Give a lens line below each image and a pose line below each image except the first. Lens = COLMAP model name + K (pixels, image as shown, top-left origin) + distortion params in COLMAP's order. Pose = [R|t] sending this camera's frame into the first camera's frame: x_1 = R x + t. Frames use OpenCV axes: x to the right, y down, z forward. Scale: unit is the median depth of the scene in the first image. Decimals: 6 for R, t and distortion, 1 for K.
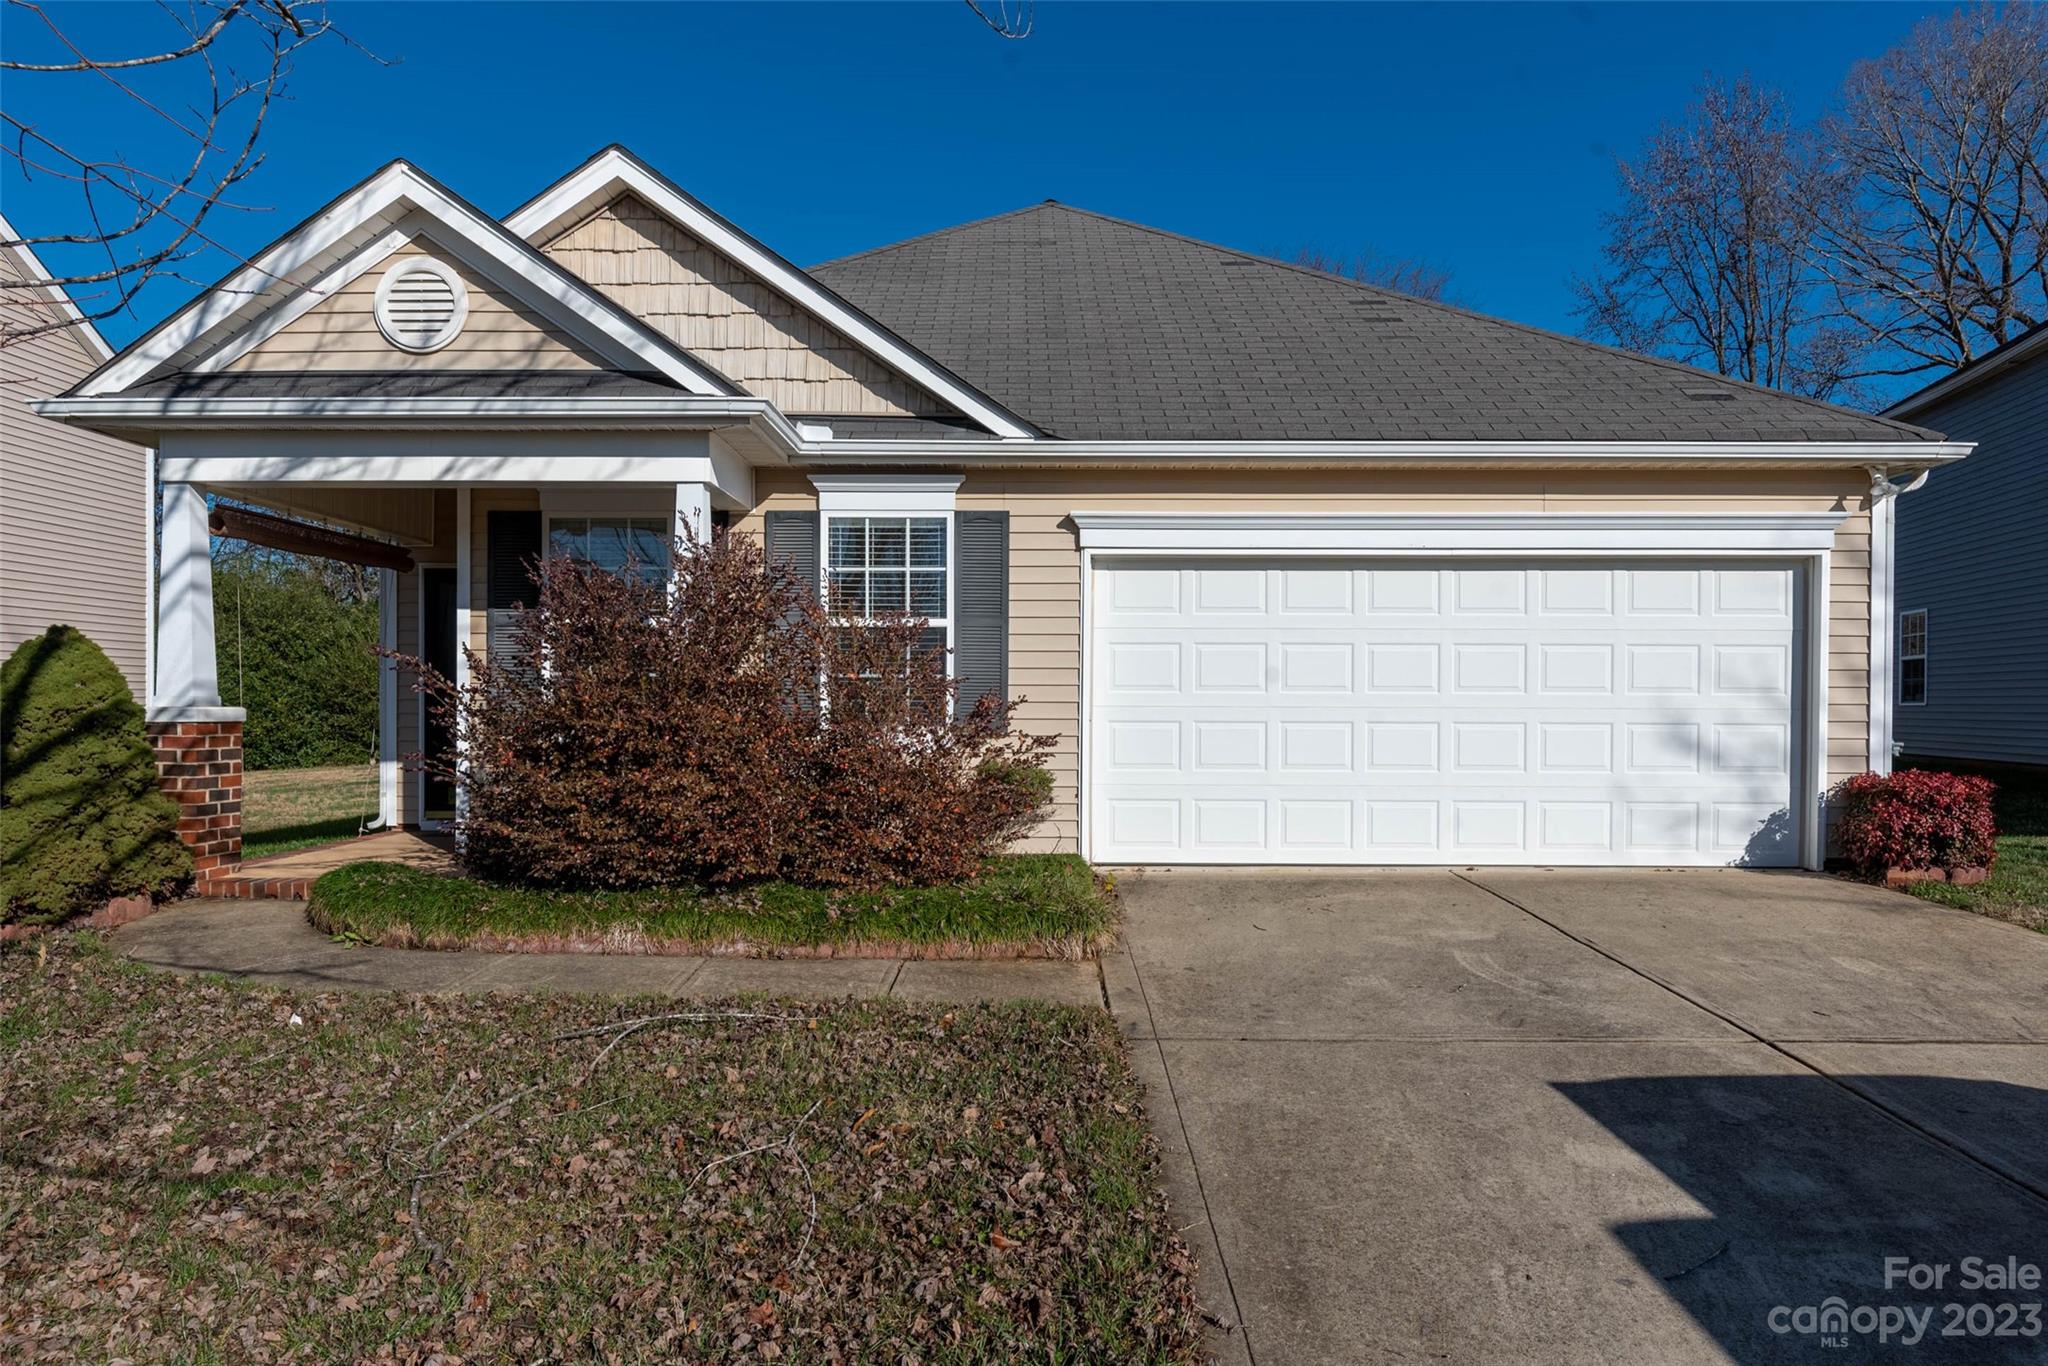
lens RADIAL K [[1436.6, 0, 1119.3], [0, 1436.6, 670.3], [0, 0, 1]] dist [0.044332, -0.058952]
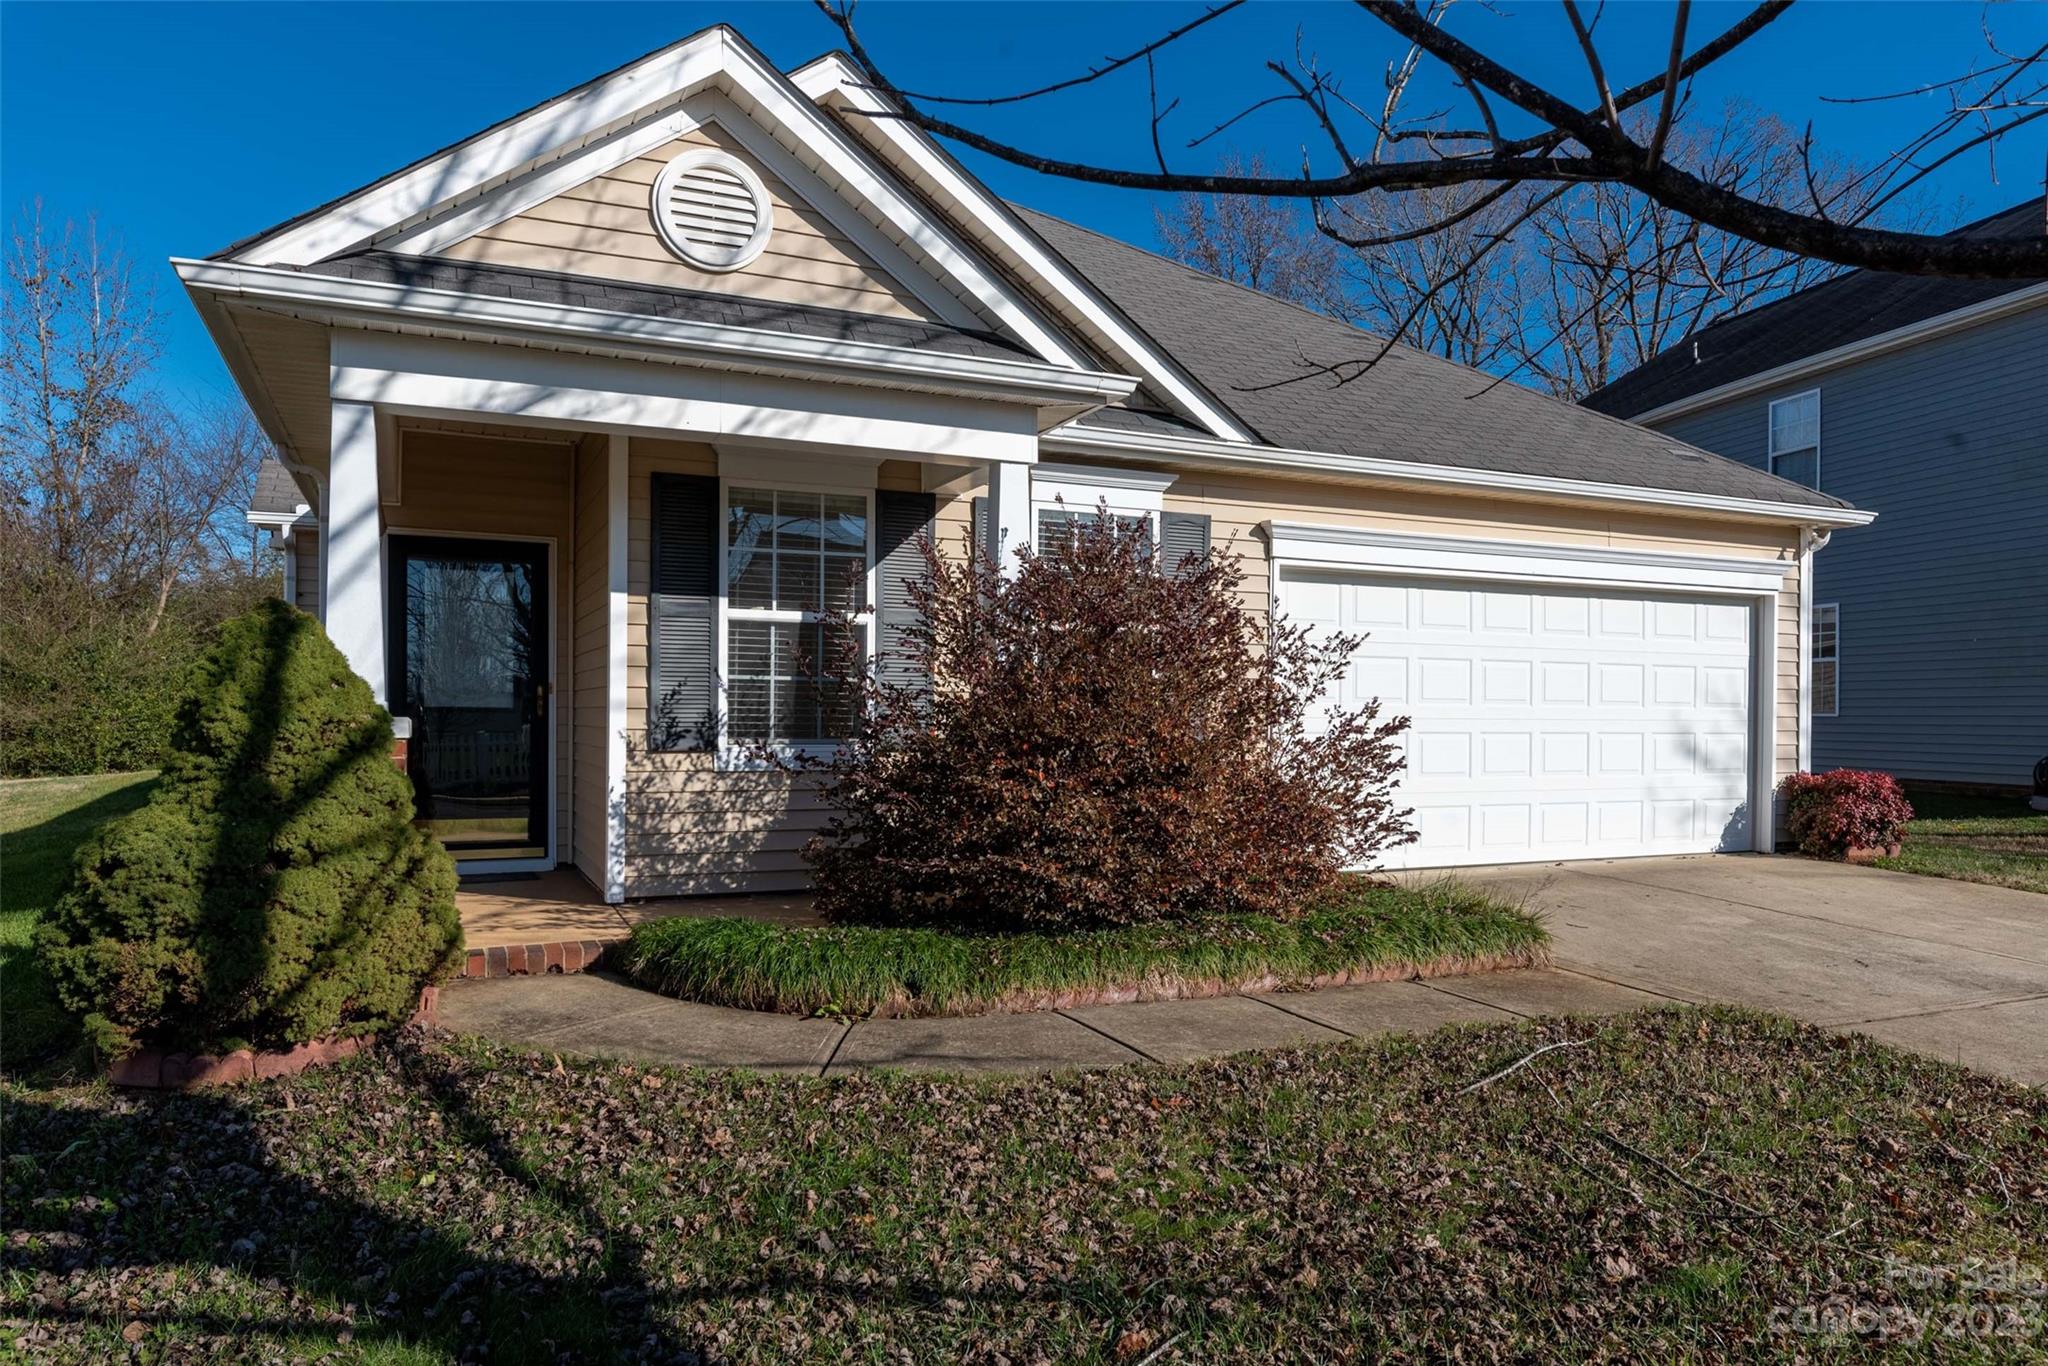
lens RADIAL K [[1436.6, 0, 1119.3], [0, 1436.6, 670.3], [0, 0, 1]] dist [0.044332, -0.058952]
pose [[0.884442, 0.016646, 0.466354, -0.632694], [-0.013980, 0.999860, -0.009176, 0.003332], [-0.466441, 0.001596, 0.884551, 0.190706]]
